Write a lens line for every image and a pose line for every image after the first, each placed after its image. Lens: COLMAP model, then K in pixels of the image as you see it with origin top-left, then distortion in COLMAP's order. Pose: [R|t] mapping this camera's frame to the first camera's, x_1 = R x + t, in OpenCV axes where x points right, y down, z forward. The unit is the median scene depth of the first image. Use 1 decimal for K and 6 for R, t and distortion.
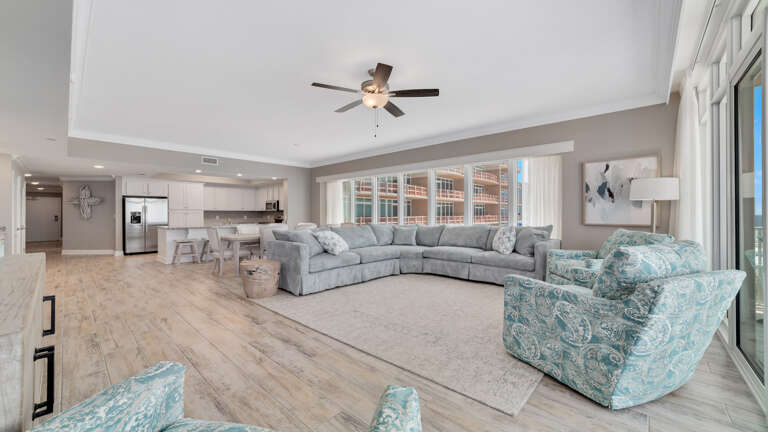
lens RADIAL K [[295.3, 0, 385.1], [0, 295.3, 213.9], [0, 0, 1]] dist [-0.002398, -0.000036]
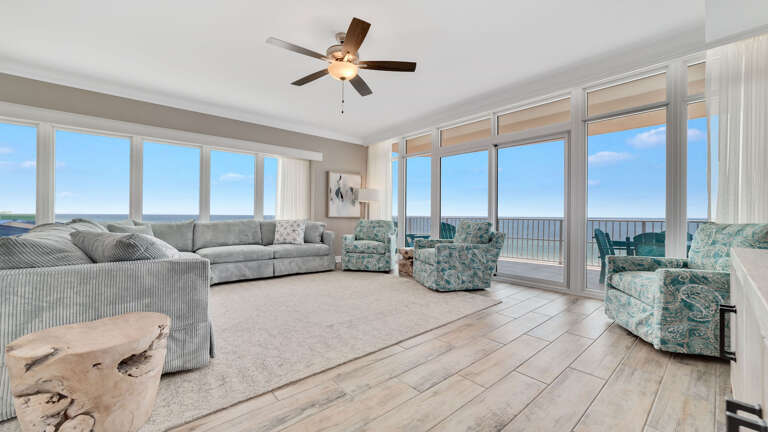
lens RADIAL K [[295.3, 0, 385.1], [0, 295.3, 213.9], [0, 0, 1]] dist [-0.002398, -0.000036]
pose [[0.115784, 0.008301, 0.993240, -0.681527], [-0.012278, 0.999901, -0.006925, 0.029509], [-0.993199, -0.011393, 0.115874, 0.611612]]
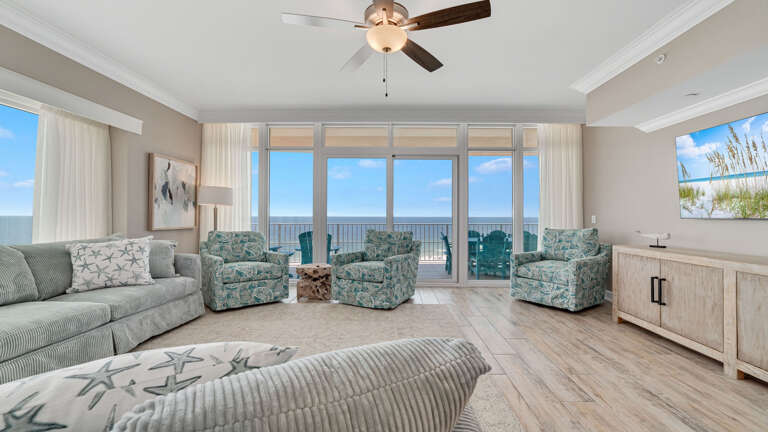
lens RADIAL K [[305.2, 0, 392.8], [0, 305.2, 216.2], [0, 0, 1]] dist [-0.003230, 0.000057]
pose [[-0.668284, 0.001353, 0.743905, -0.414081], [-0.003570, 0.999981, -0.005025, -0.000431], [-0.743898, -0.006014, -0.668266, 1.121401]]
